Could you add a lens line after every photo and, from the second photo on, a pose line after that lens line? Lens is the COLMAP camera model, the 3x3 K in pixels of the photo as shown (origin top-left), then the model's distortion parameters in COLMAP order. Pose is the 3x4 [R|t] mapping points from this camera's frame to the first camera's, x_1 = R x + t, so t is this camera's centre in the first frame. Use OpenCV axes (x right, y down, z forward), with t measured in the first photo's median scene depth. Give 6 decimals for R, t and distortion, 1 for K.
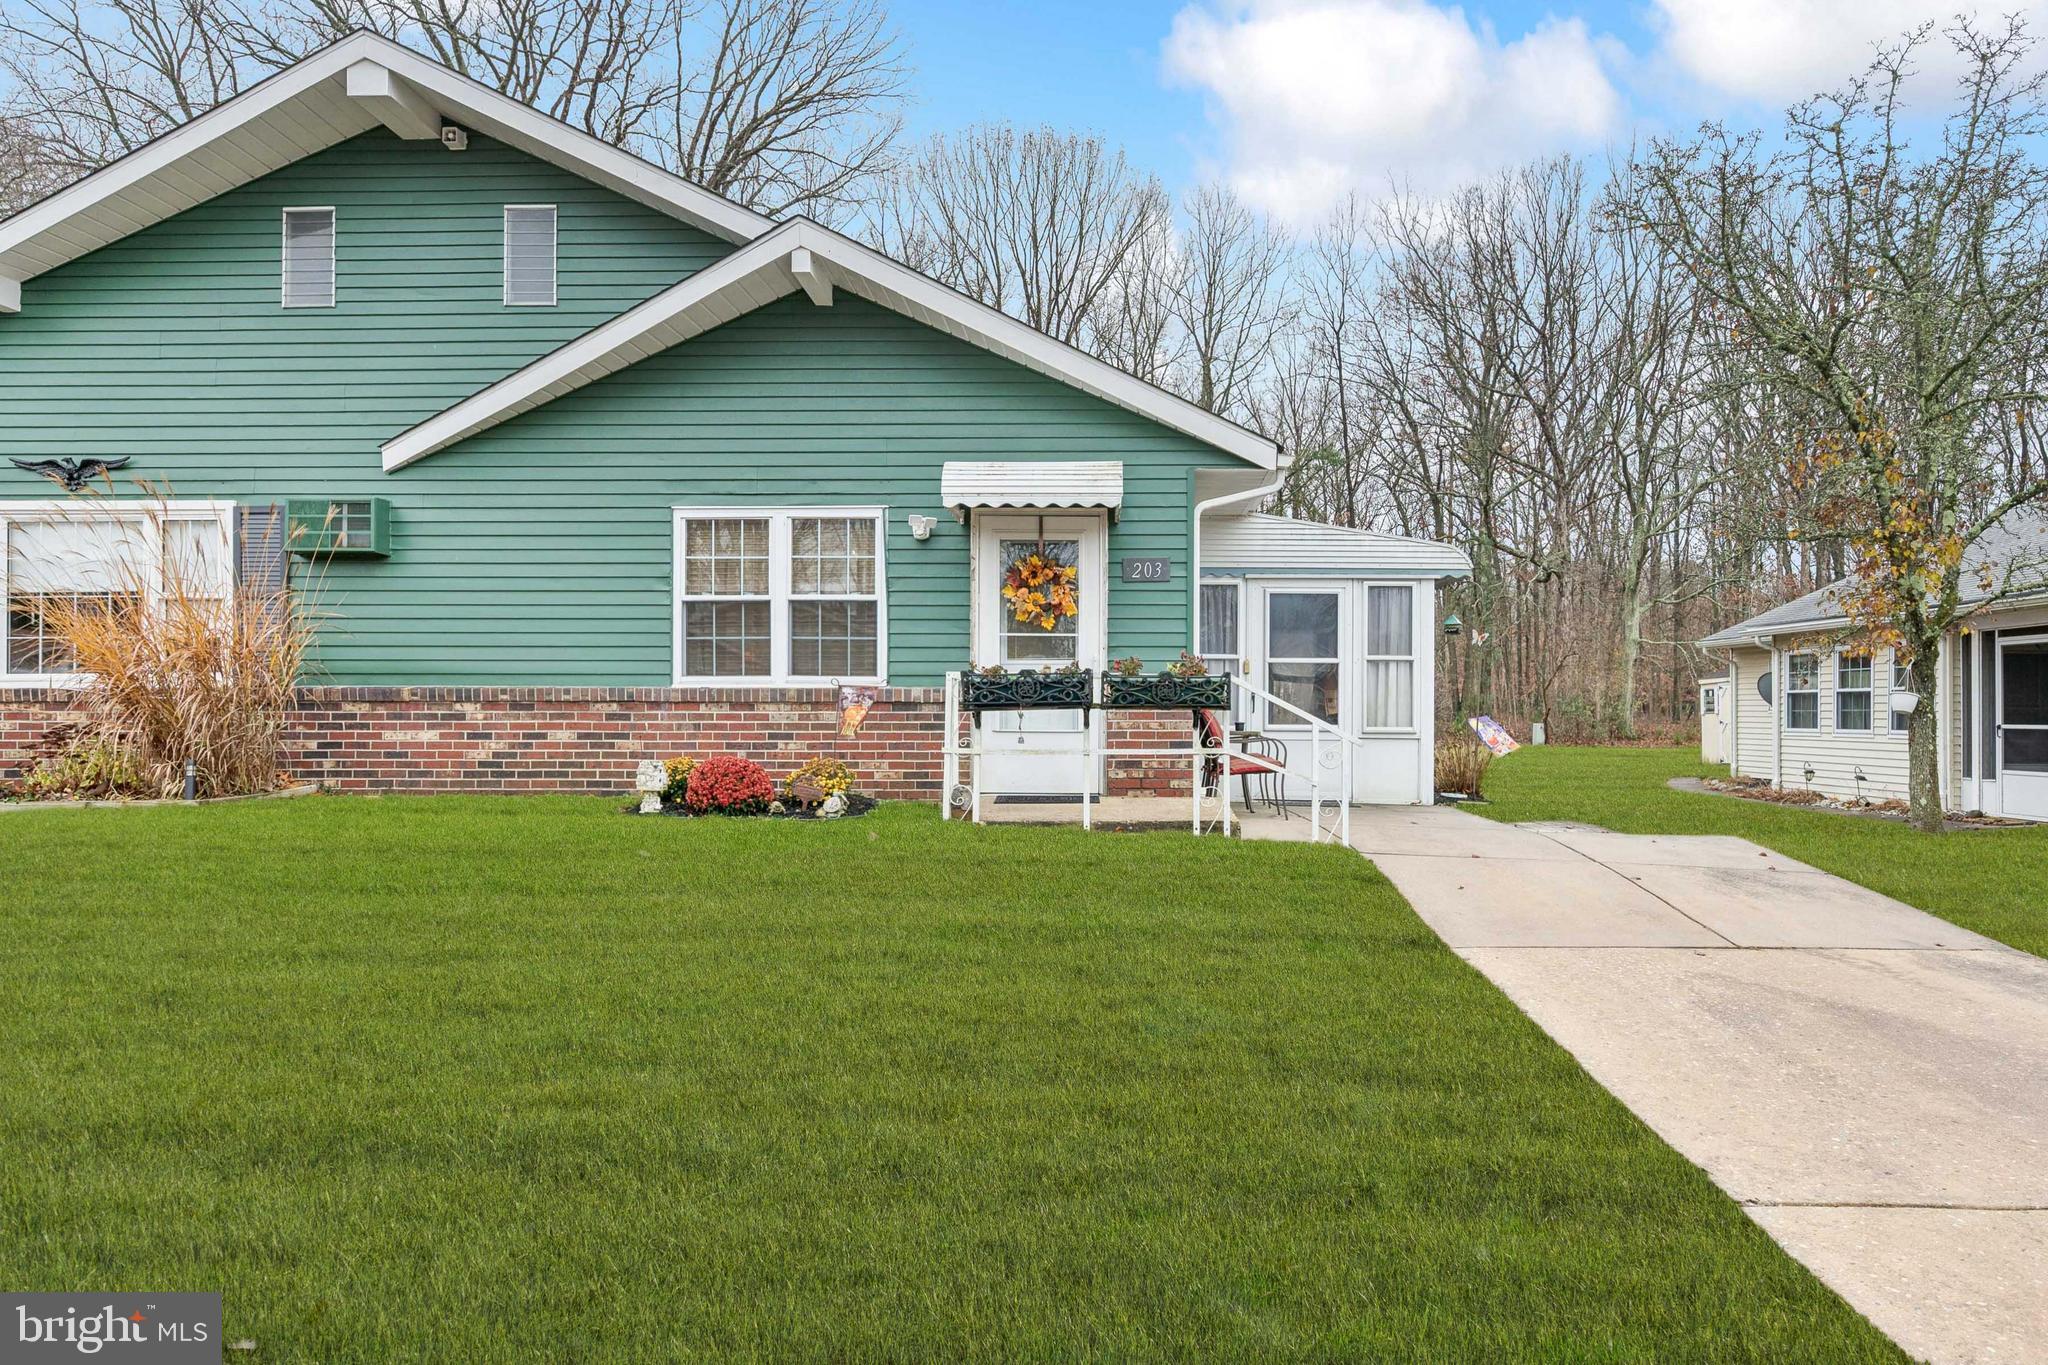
lens RADIAL K [[1287.5, 0, 1041.4], [0, 1287.5, 682.2], [0, 0, 1]] dist [-0.007852, -0.000827]
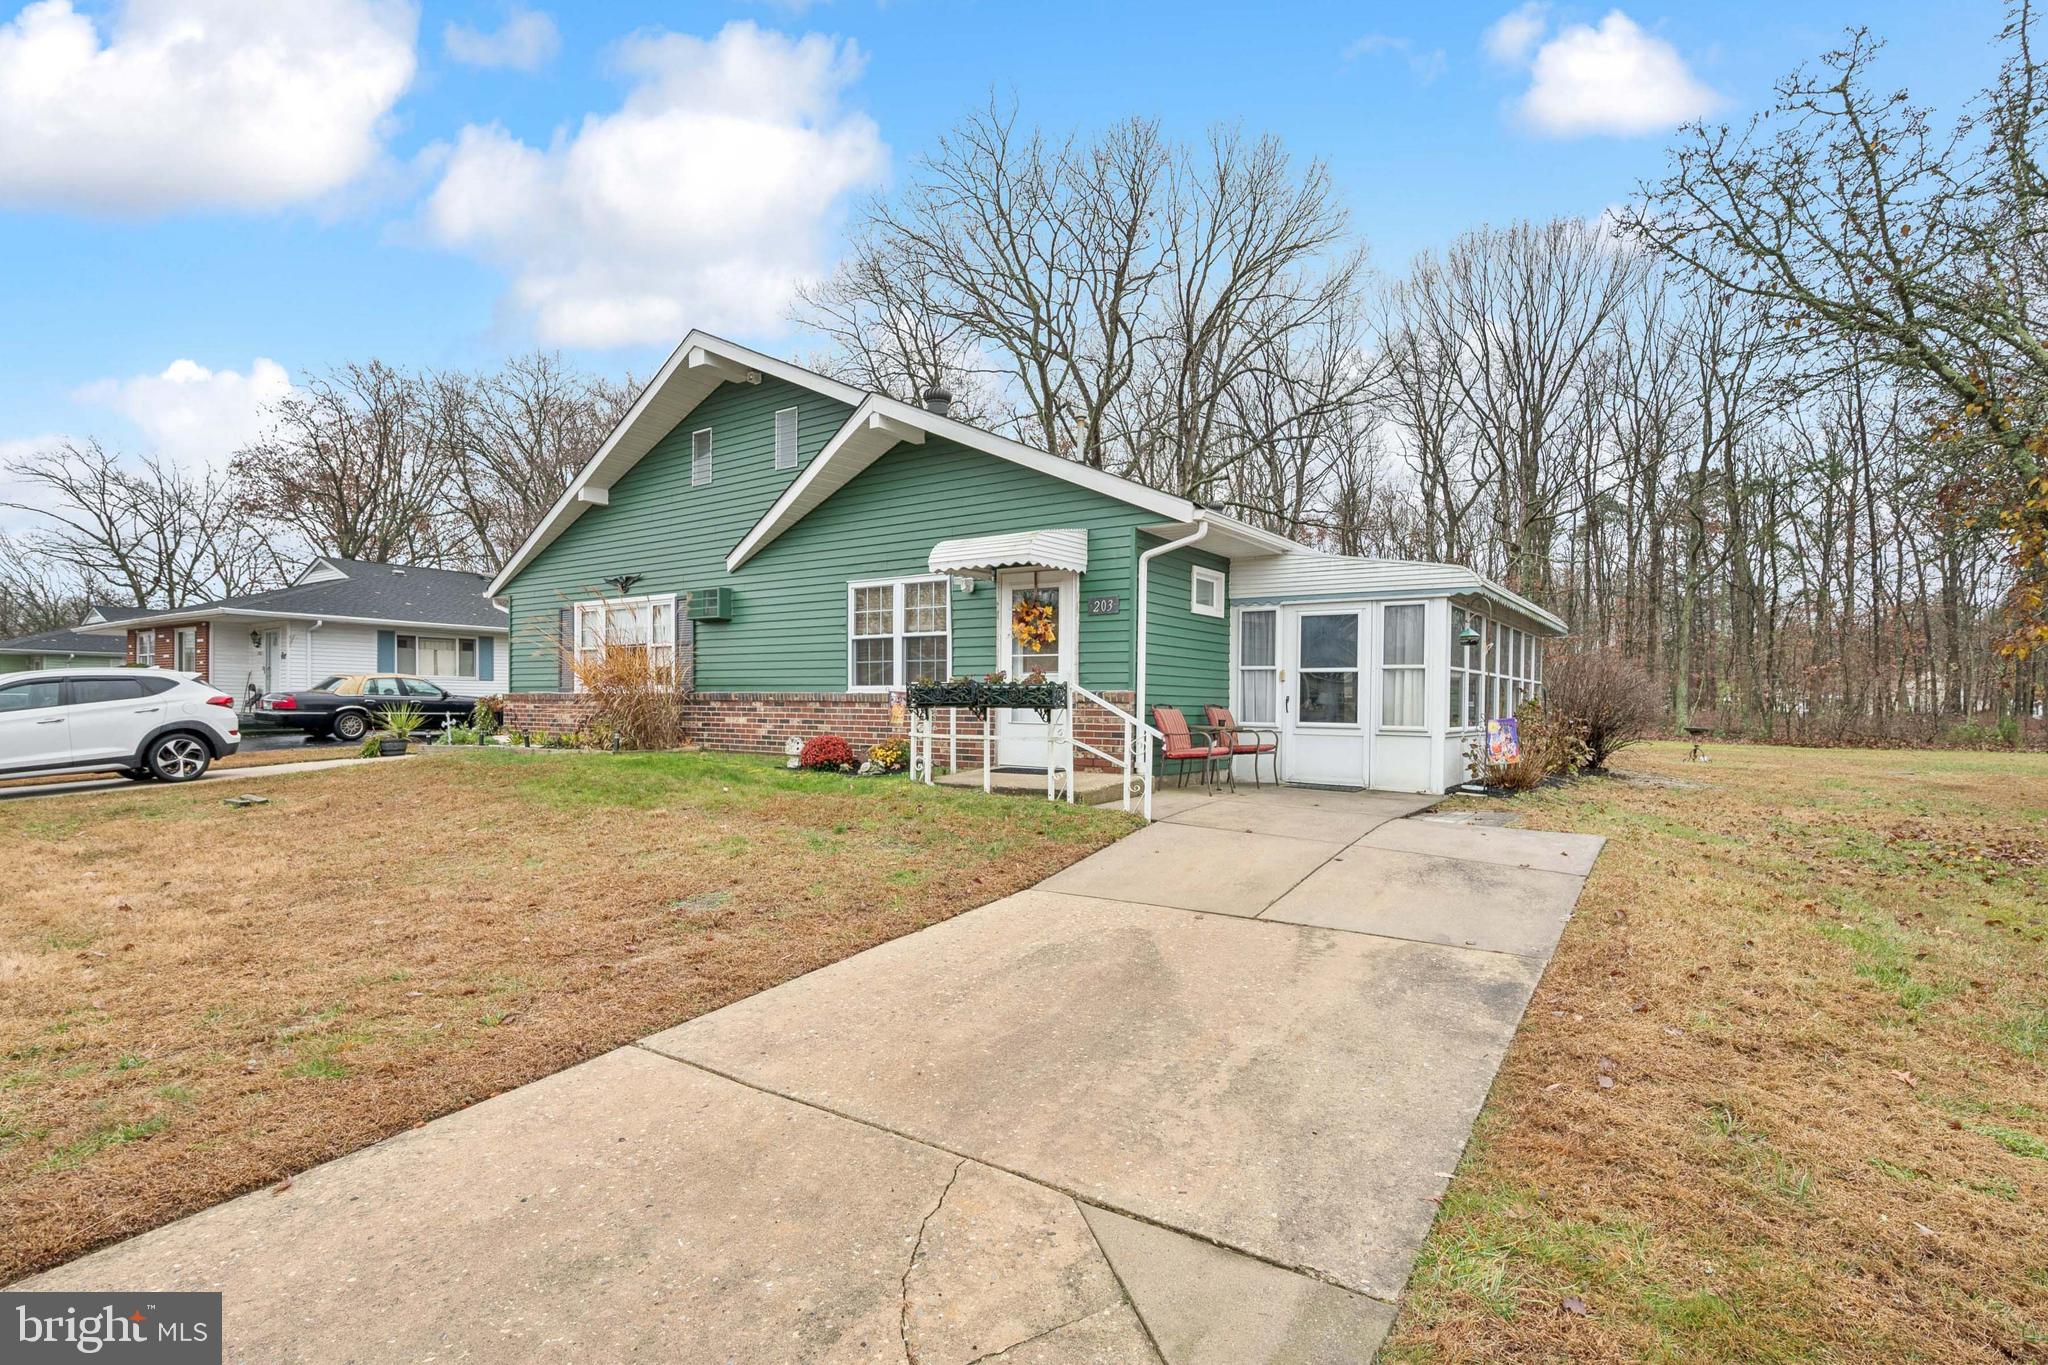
lens RADIAL K [[935.2, 0, 1025.7], [0, 935.2, 695.2], [0, 0, 1]] dist [0.002212, -0.000611]
pose [[0.844167, 0.000153, -0.536081, 0.537252], [0.003718, 0.999974, 0.006141, 0.000559], [0.536068, -0.007177, 0.844145, 0.121720]]
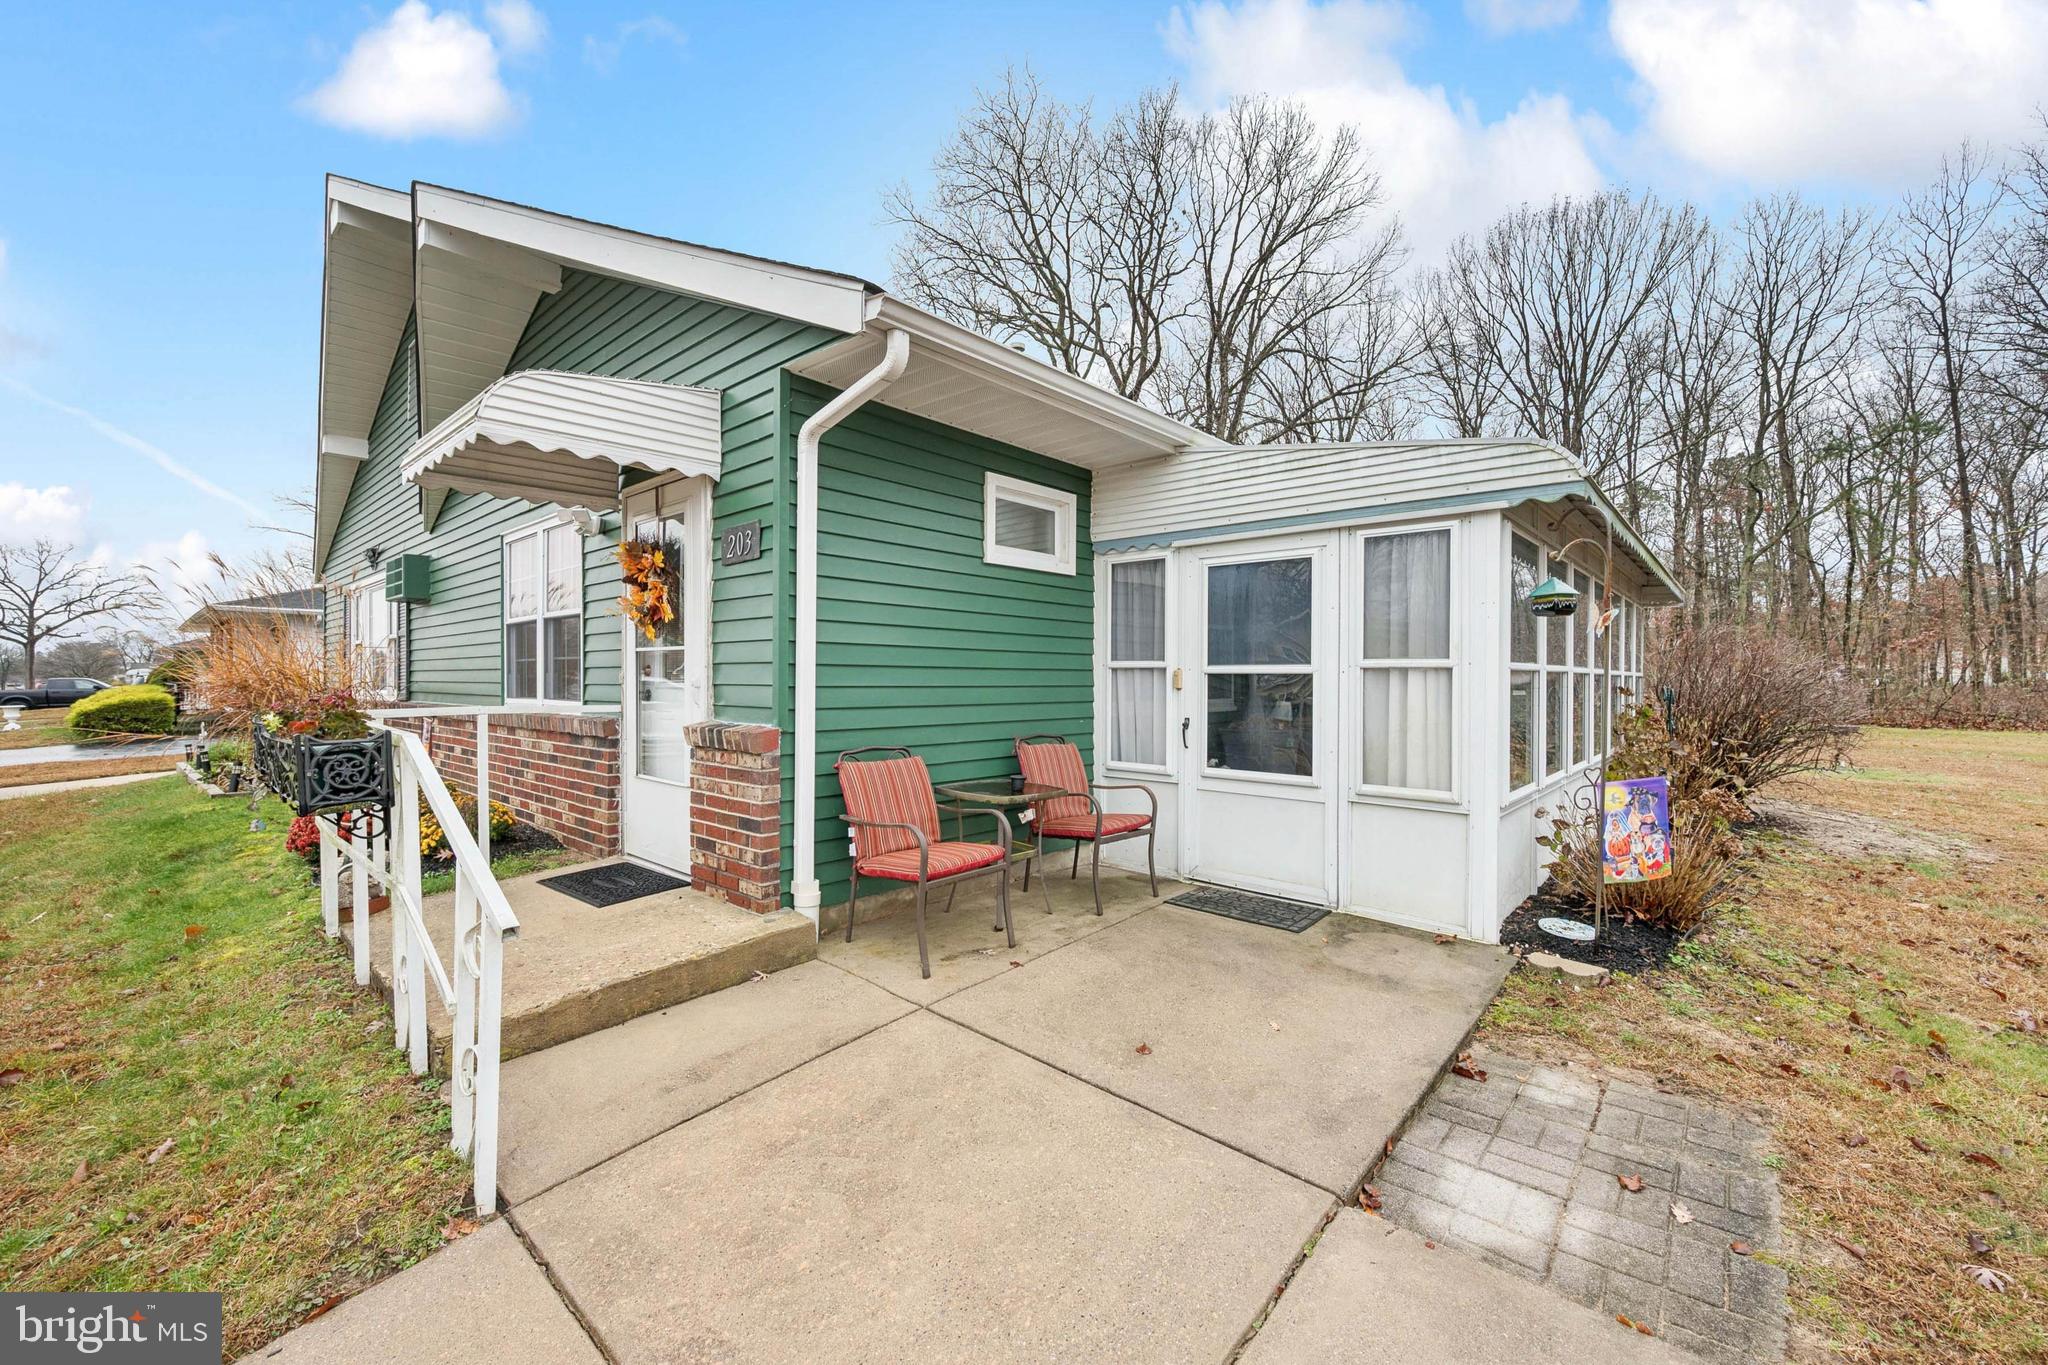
lens RADIAL K [[802.5, 0, 1016.1], [0, 802.5, 672.5], [0, 0, 1]] dist [-0.009760, -0.000097]
pose [[0.779827, -0.006883, -0.625957, 0.438195], [0.012901, 0.999904, 0.005077, -0.023071], [0.625862, -0.012034, 0.779841, 0.768261]]
